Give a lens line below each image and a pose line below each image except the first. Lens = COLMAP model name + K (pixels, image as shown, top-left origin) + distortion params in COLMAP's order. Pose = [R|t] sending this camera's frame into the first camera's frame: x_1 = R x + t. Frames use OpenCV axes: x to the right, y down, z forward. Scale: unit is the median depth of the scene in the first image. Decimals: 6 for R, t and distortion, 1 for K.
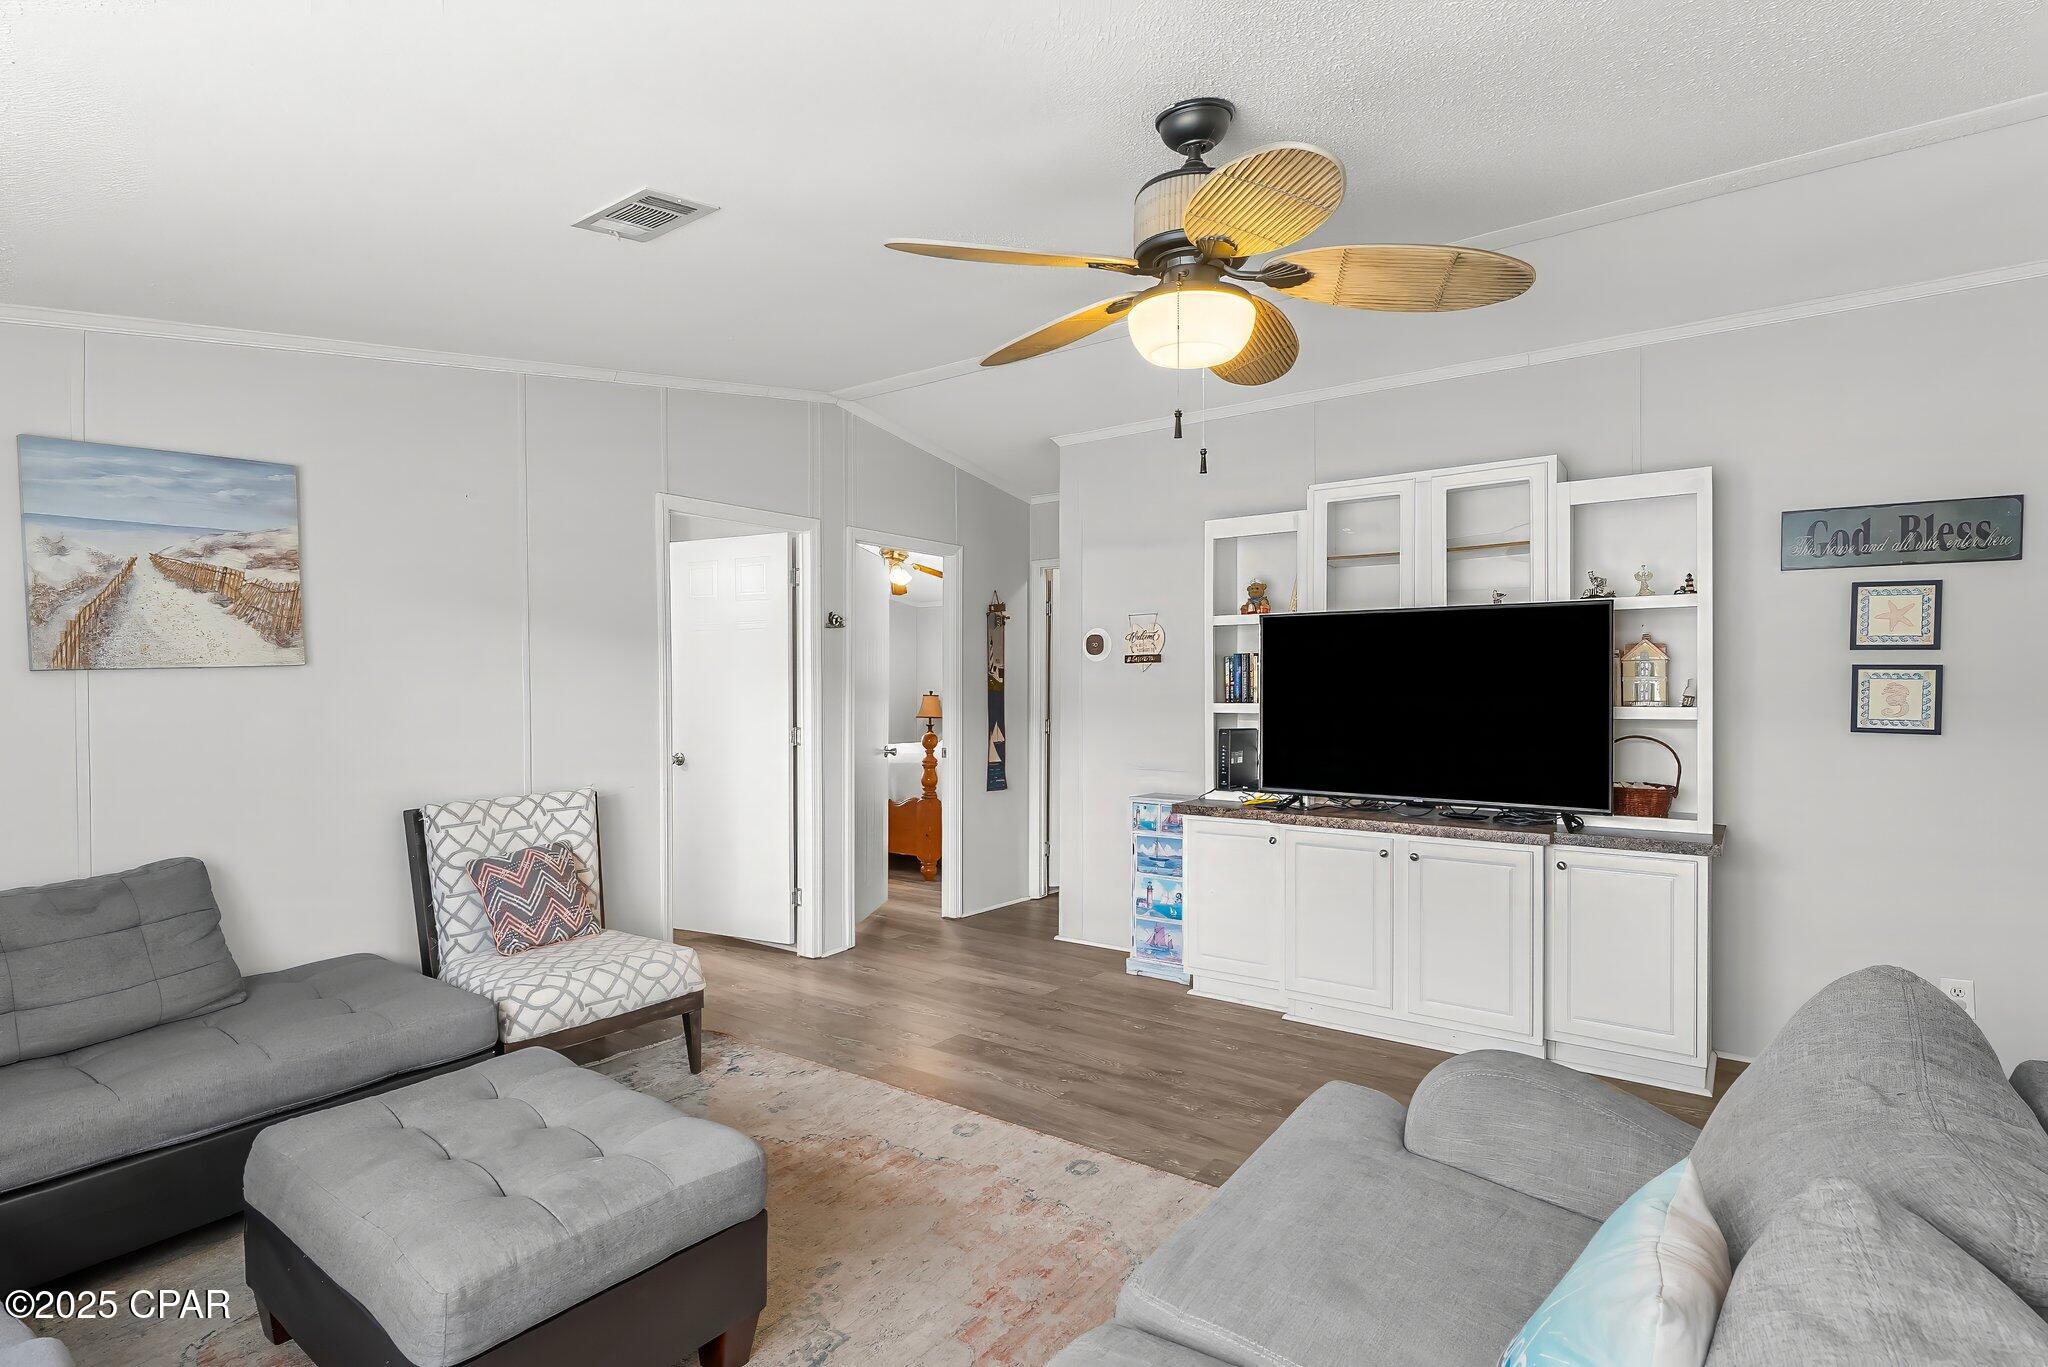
lens RADIAL K [[997.4, 0, 1022.7], [0, 997.4, 687.8], [0, 0, 1]] dist [-0.004409, -0.001435]
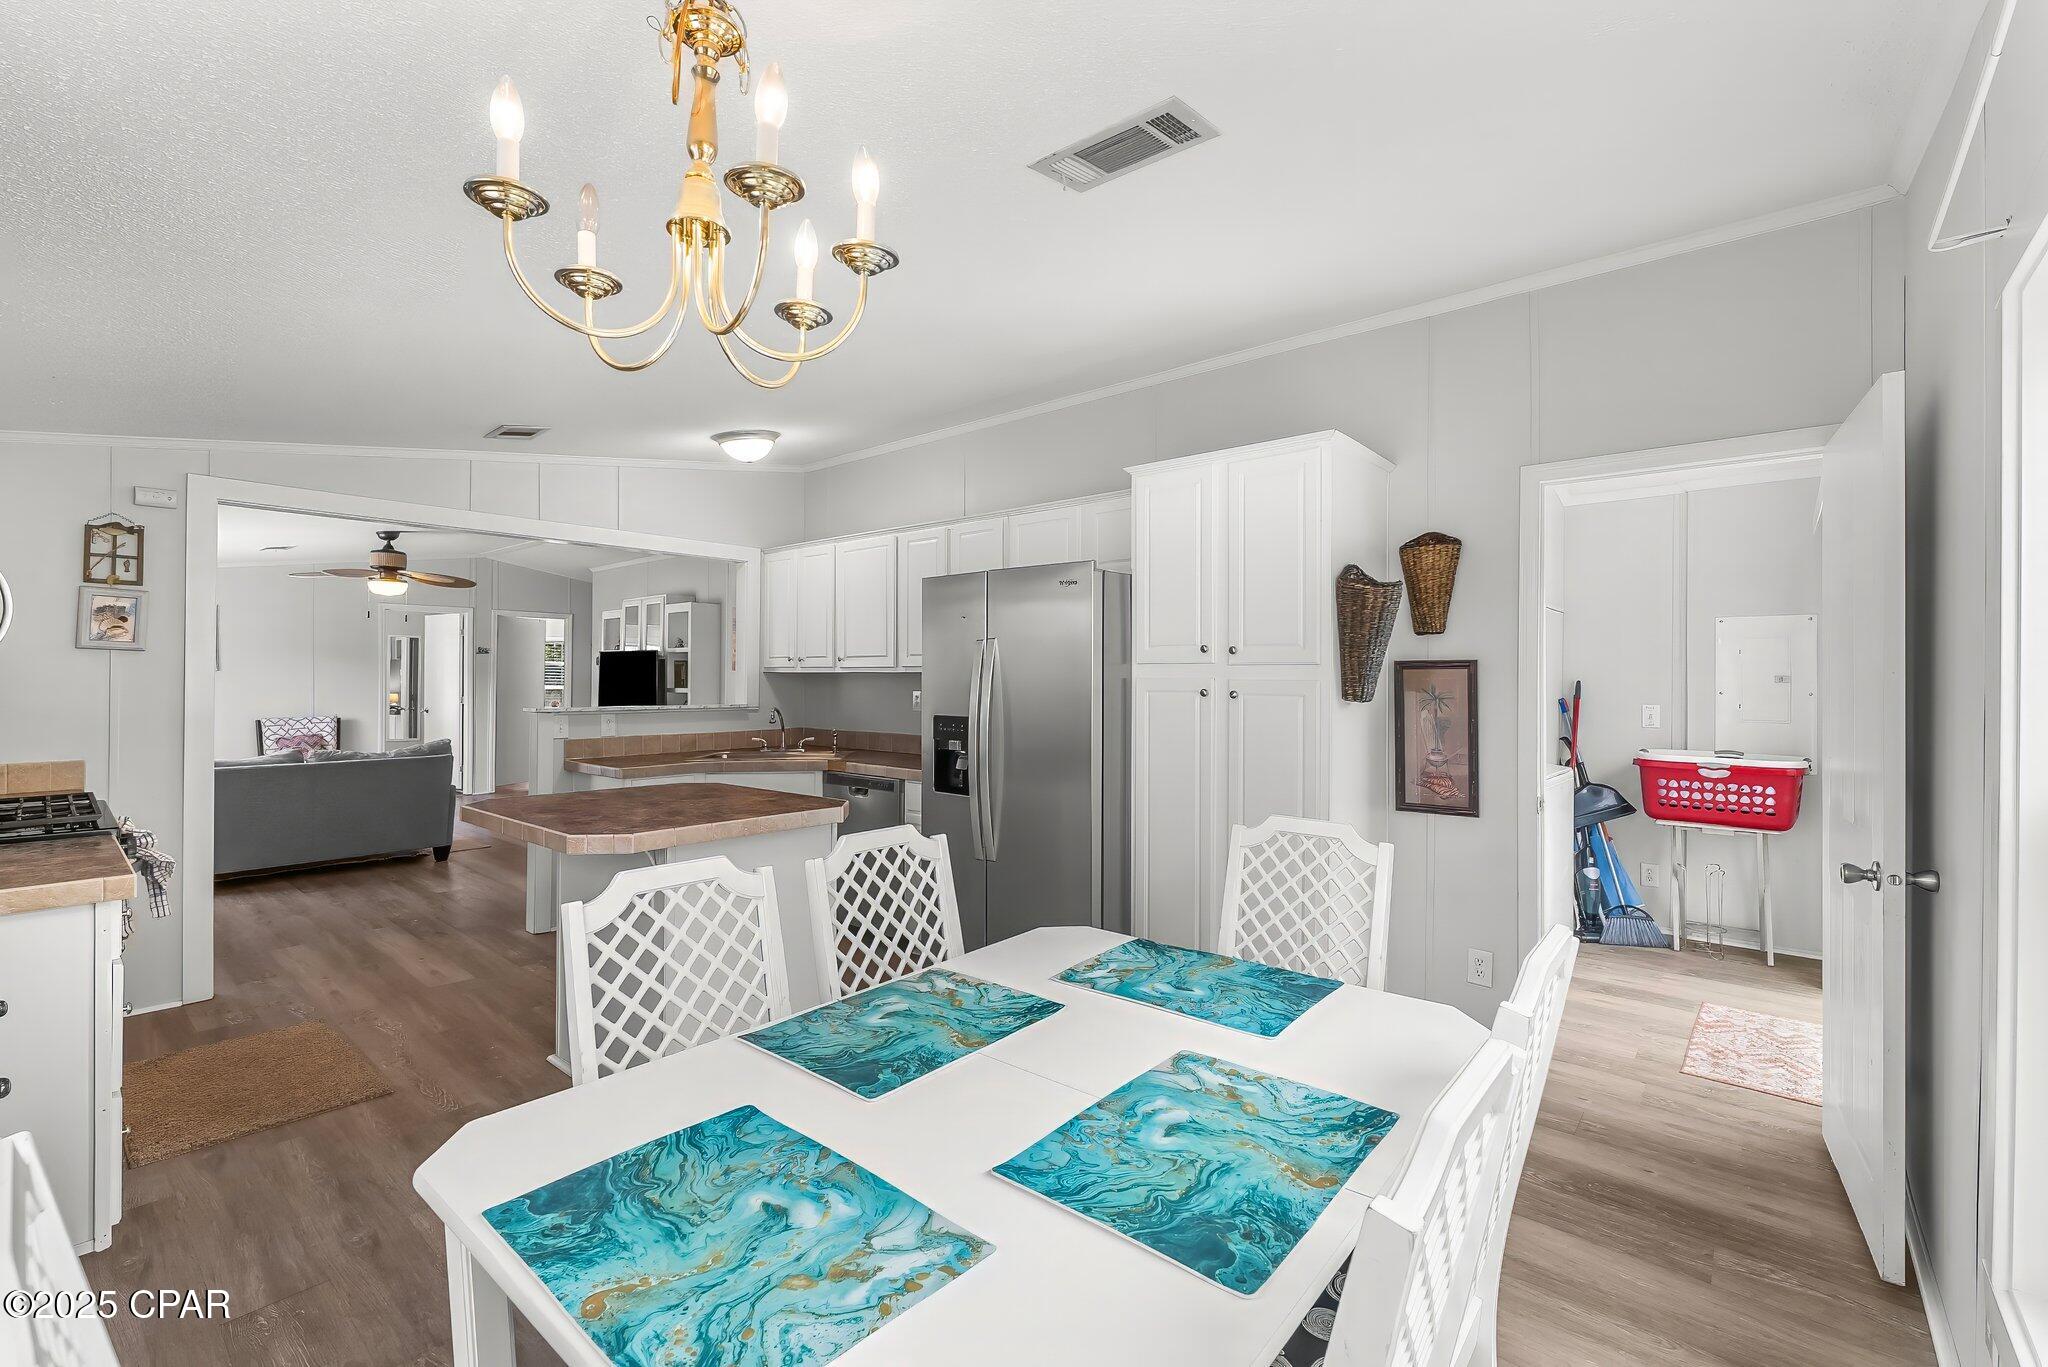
lens RADIAL K [[879.6, 0, 1018.6], [0, 879.6, 677.6], [0, 0, 1]] dist [-0.001748, -0.000105]
pose [[0.997426, 0.006880, -0.071372, 1.804858], [-0.006953, 0.999976, -0.000781, -0.016469], [0.071365, 0.001275, 0.997449, -1.420320]]
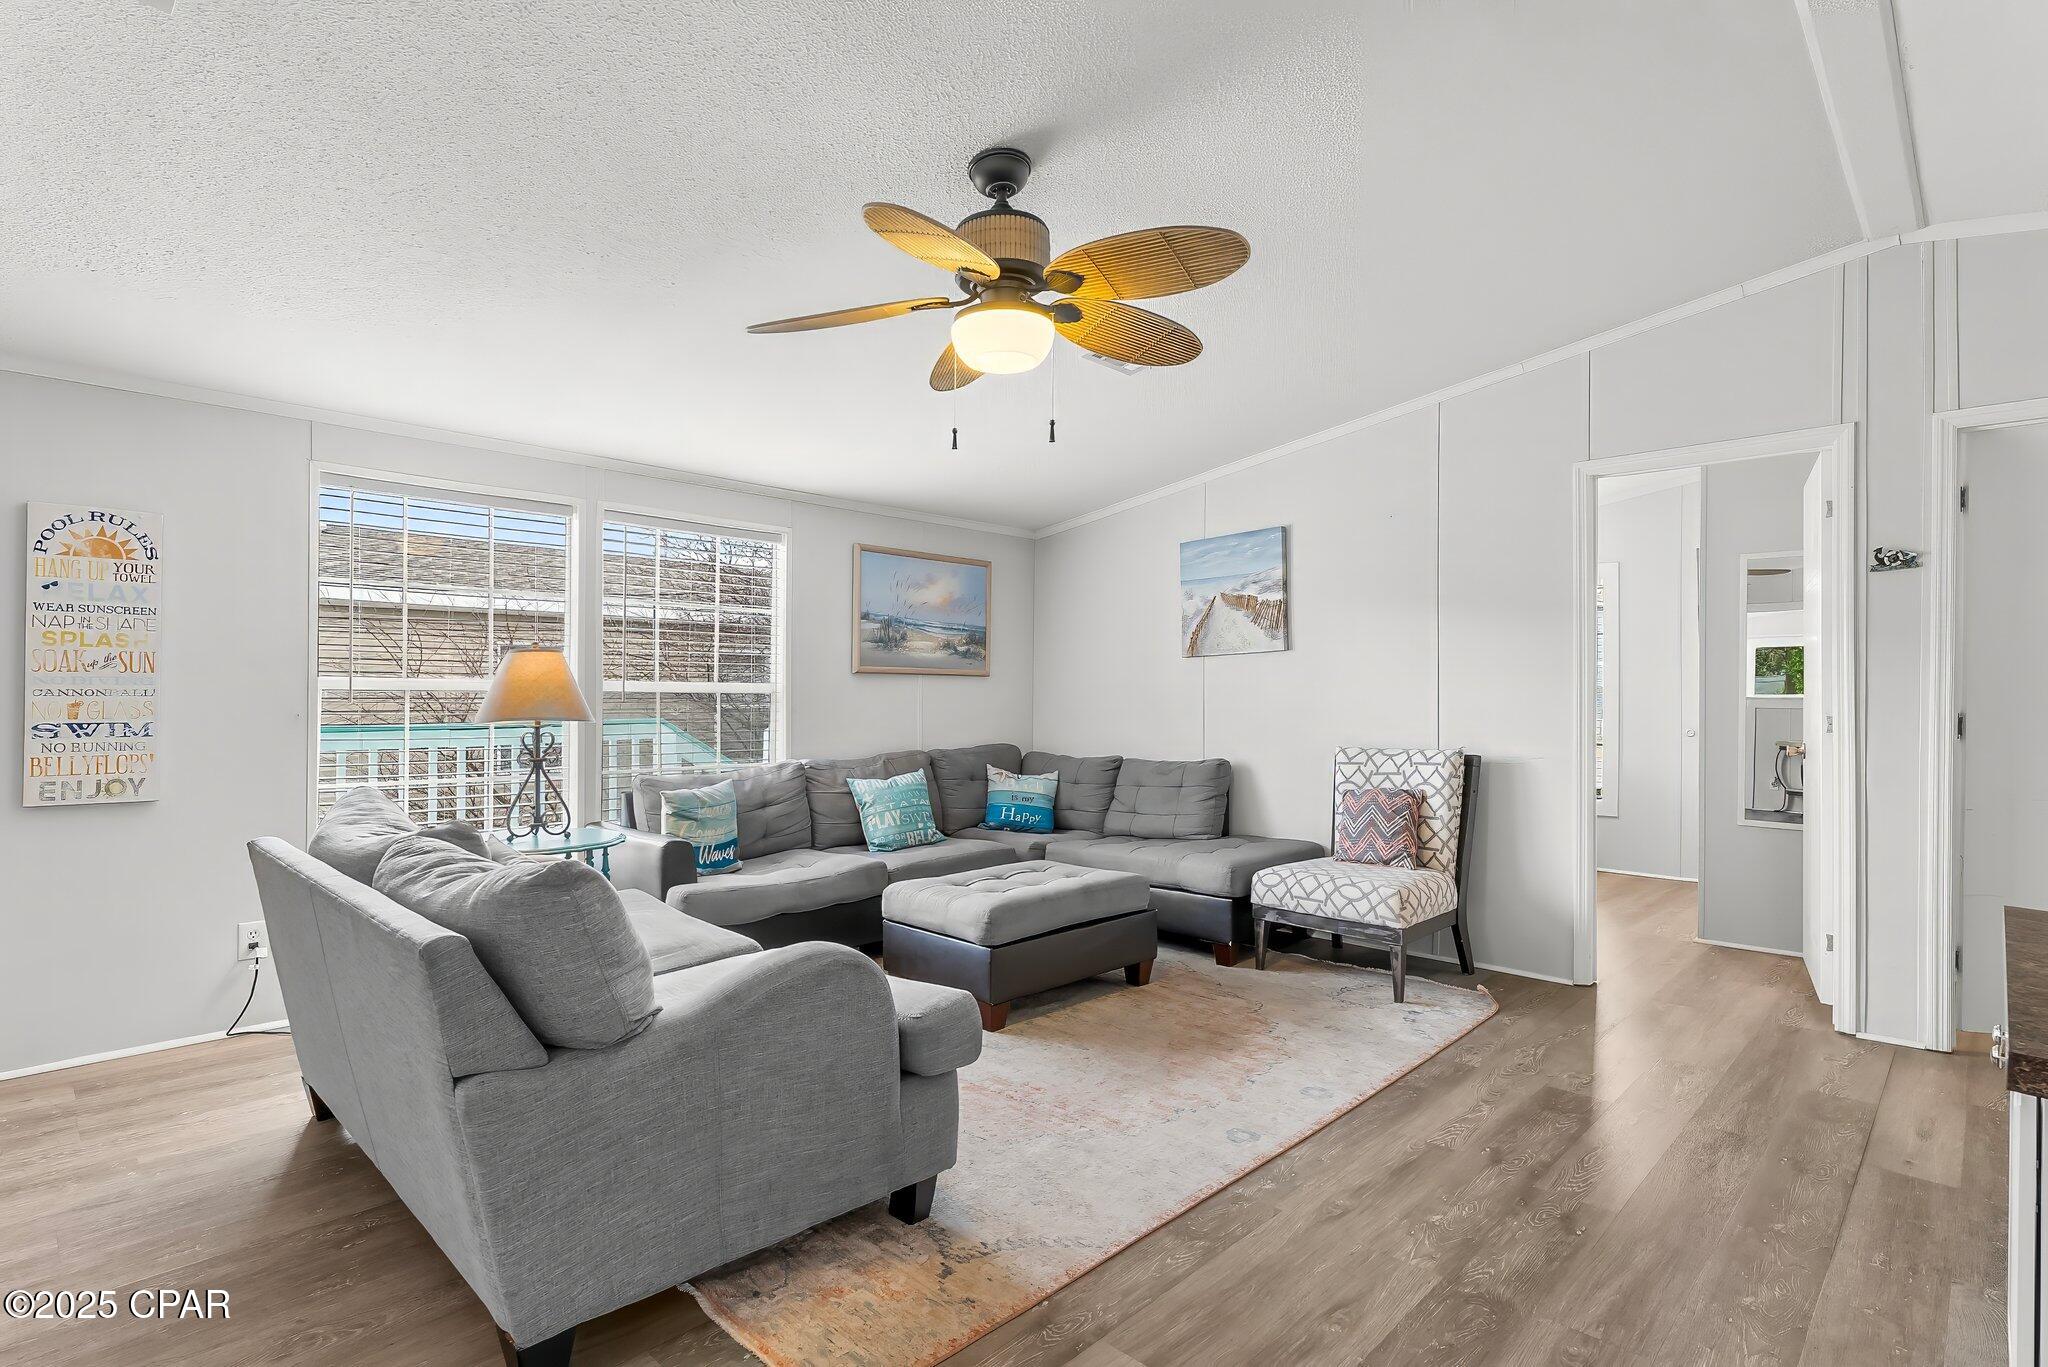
lens RADIAL K [[997.4, 0, 1022.7], [0, 997.4, 687.8], [0, 0, 1]] dist [-0.004409, -0.001435]
pose [[-0.126108, -0.002362, -0.992014, 0.852031], [-0.005723, 0.999982, -0.001653, 0.039555], [0.992000, 0.005469, -0.126119, 0.737326]]
